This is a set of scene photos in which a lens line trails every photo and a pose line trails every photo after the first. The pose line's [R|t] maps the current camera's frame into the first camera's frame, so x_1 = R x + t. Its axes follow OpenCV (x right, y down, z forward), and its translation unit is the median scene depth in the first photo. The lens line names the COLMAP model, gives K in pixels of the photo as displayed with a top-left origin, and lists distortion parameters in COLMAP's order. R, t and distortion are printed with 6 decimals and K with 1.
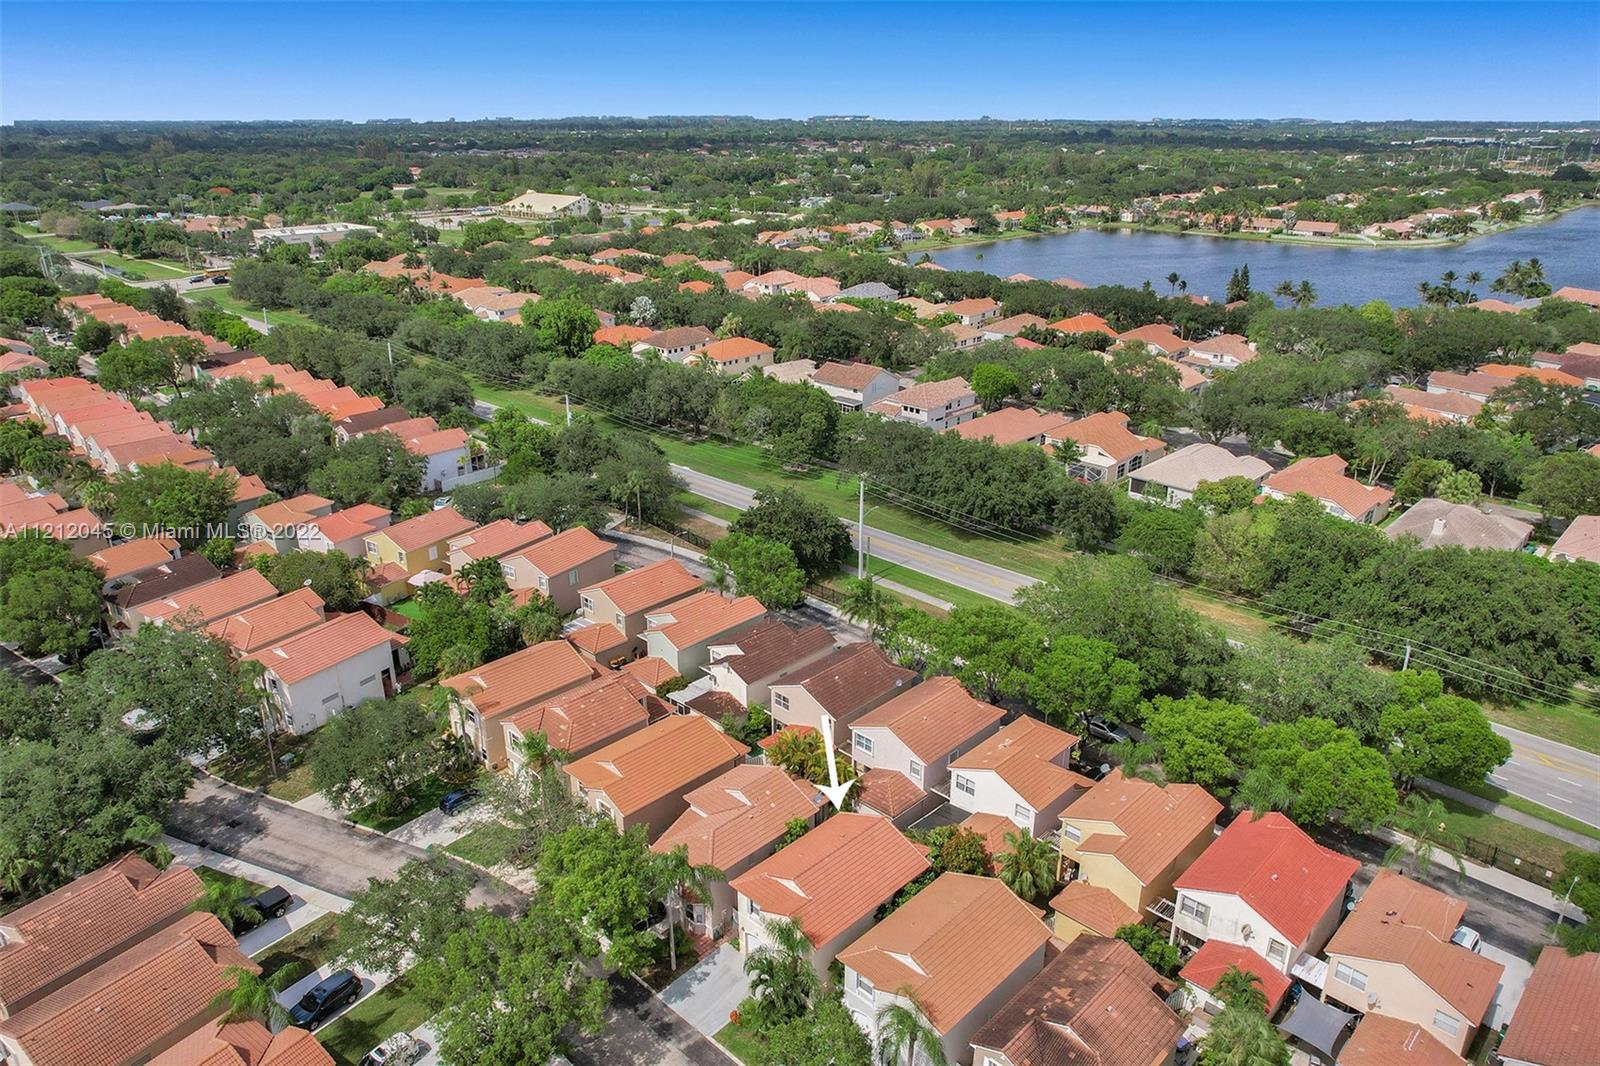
lens RADIAL K [[1058.3, 0, 800.0], [0, 1058.3, 533.0], [0, 0, 1]] dist [-0.075559, 0.061893]
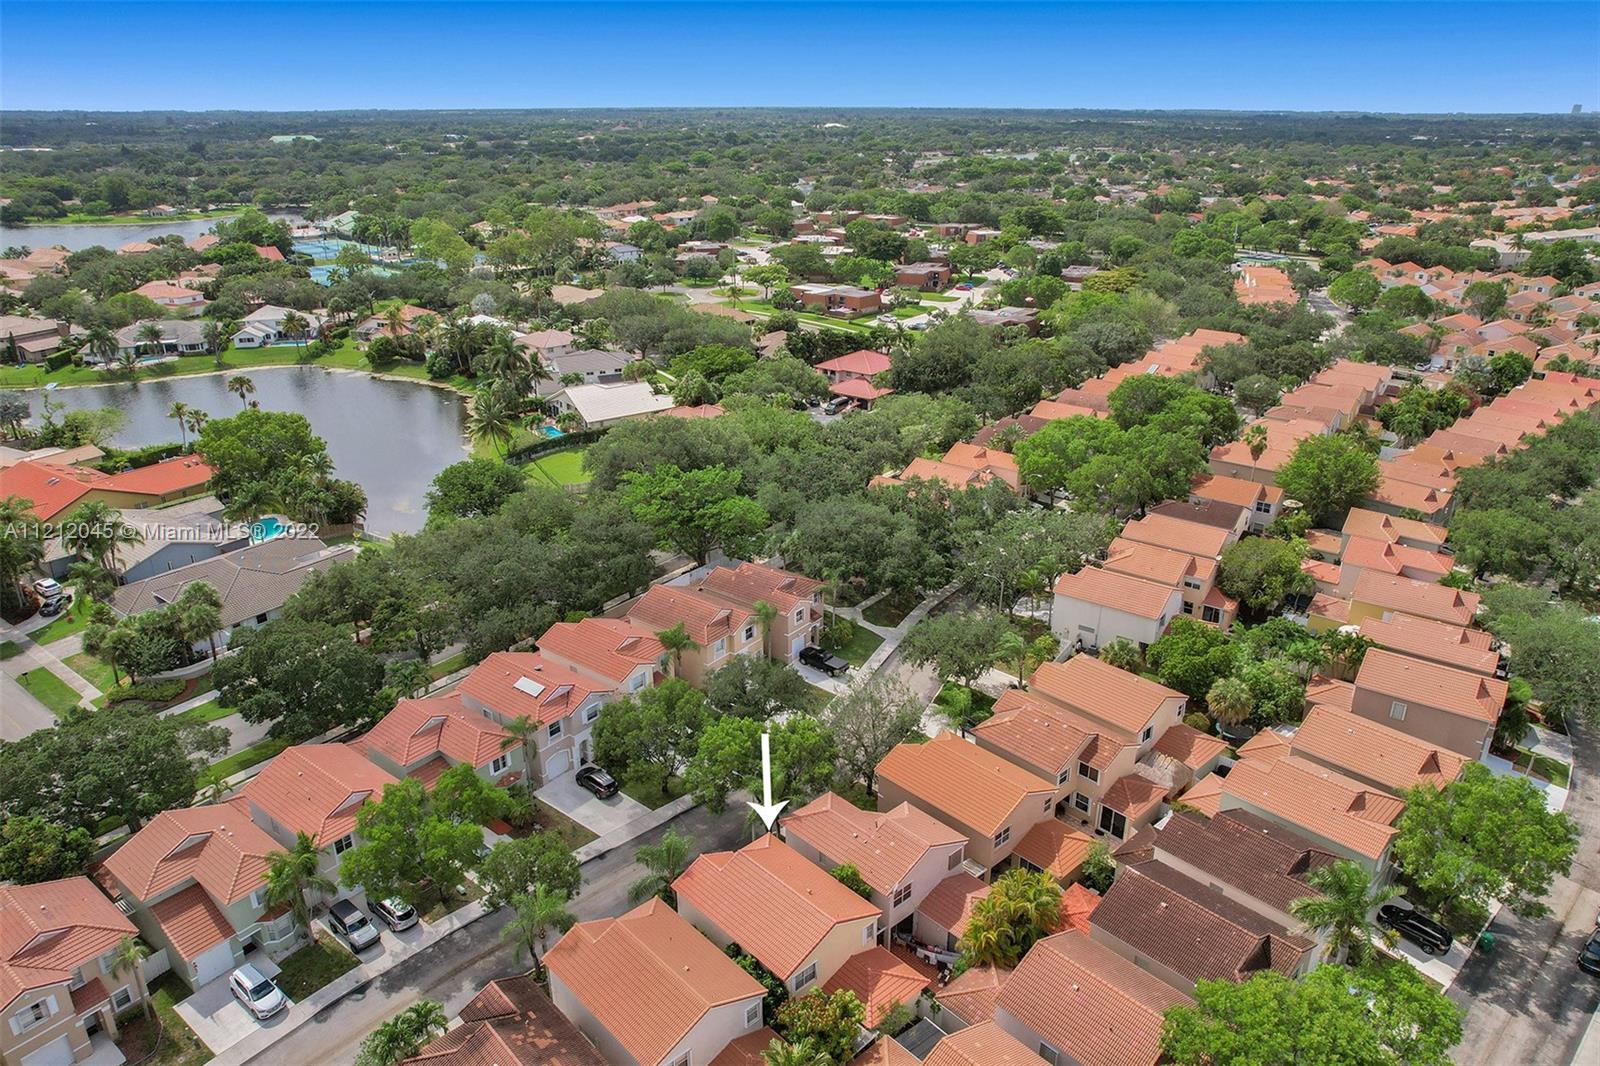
lens RADIAL K [[1058.3, 0, 800.0], [0, 1058.3, 533.0], [0, 0, 1]] dist [-0.075559, 0.061893]
pose [[-0.036002, 0.379509, -0.924487, 0.409637], [-0.372963, 0.853146, 0.364747, -0.164445], [0.927148, 0.357931, 0.110828, 0.421923]]
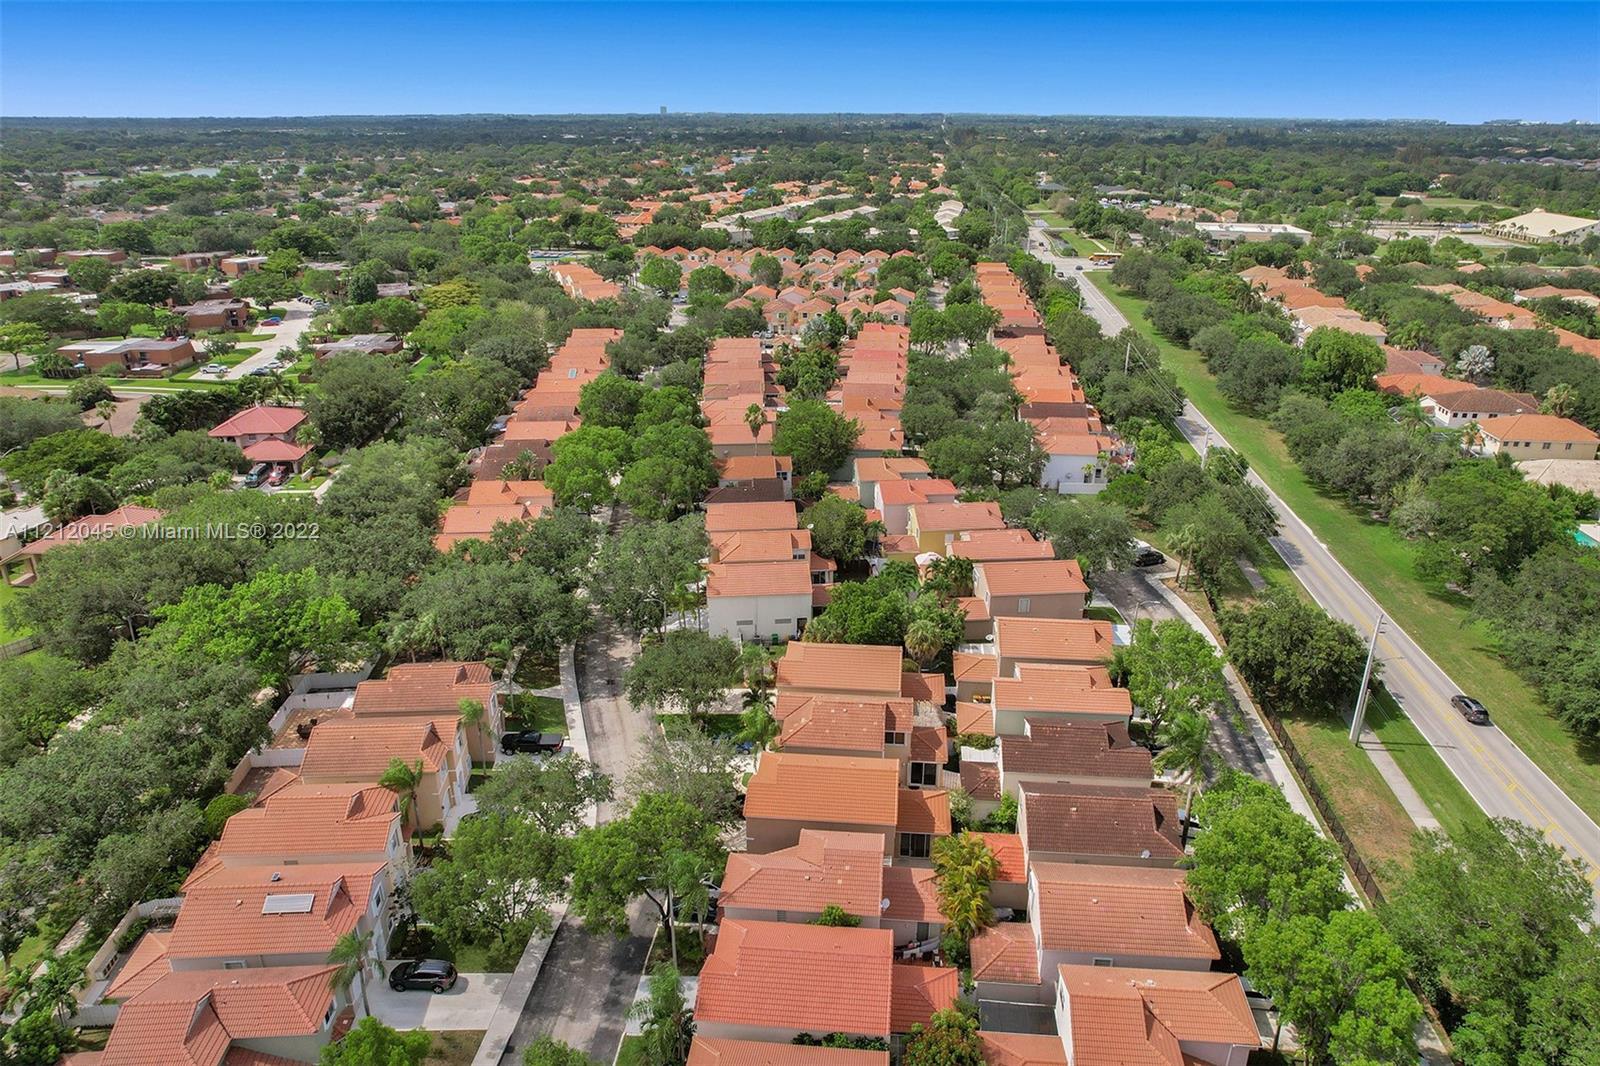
lens RADIAL K [[1058.3, 0, 800.0], [0, 1058.3, 533.0], [0, 0, 1]] dist [-0.075559, 0.061893]
pose [[0.631615, 0.291564, -0.718368, 0.292865], [-0.290830, 0.948029, 0.129069, -0.076117], [0.718666, 0.127401, 0.683585, 0.180459]]
